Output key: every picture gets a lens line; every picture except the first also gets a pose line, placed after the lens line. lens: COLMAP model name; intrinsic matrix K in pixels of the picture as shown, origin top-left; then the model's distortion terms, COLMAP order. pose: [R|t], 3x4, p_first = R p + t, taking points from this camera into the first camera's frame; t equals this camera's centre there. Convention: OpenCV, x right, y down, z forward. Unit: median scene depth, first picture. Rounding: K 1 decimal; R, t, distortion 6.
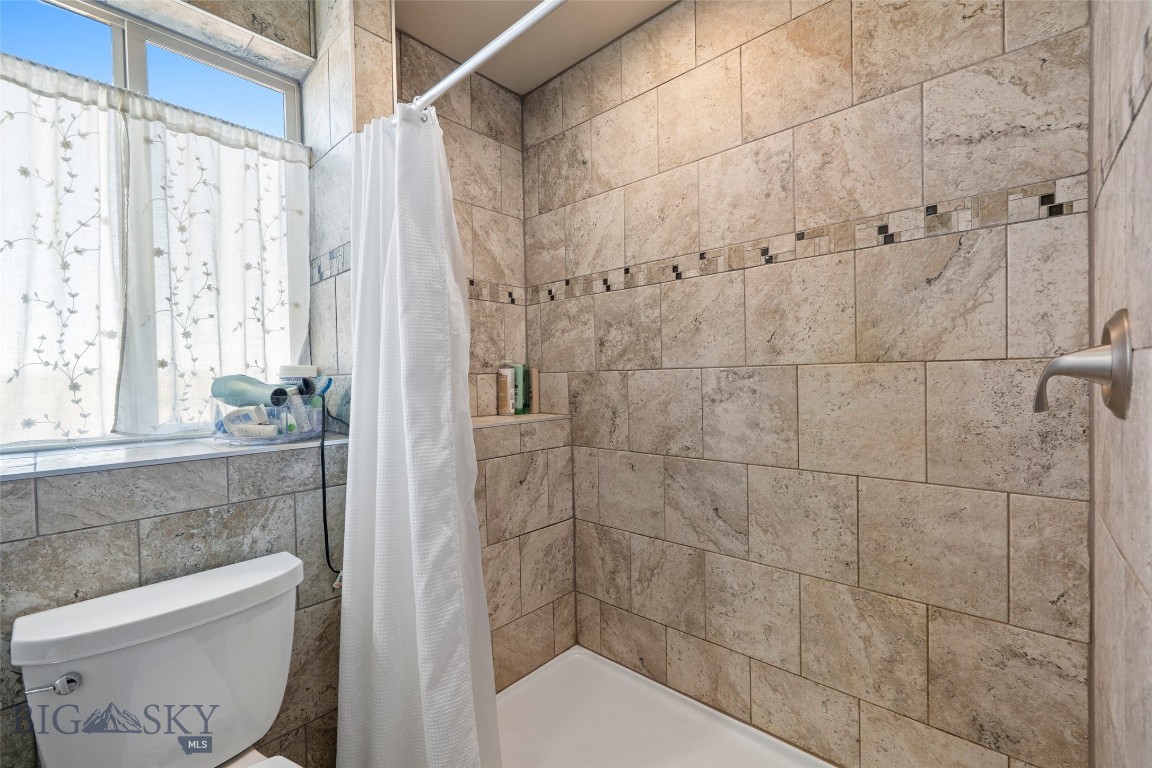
lens RADIAL K [[487.0, 0, 571.6], [0, 487.0, 381.4], [0, 0, 1]] dist [-0.000944, -0.000030]
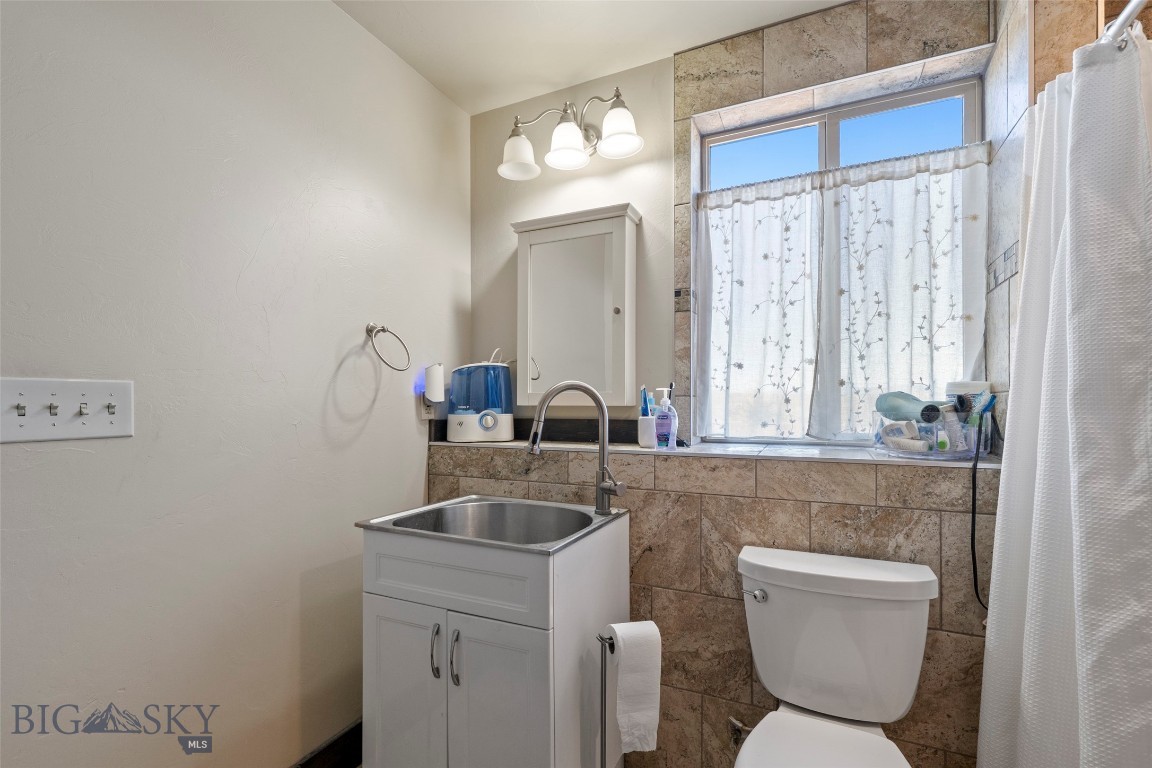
lens RADIAL K [[502.7, 0, 576.0], [0, 502.7, 384.0], [0, 0, 1]] dist [0.000772, 0.000085]
pose [[0.301447, -0.017259, -0.953327, 0.169278], [-0.011135, 0.999704, -0.021620, 0.001427], [0.953418, 0.017132, 0.301166, -0.016975]]
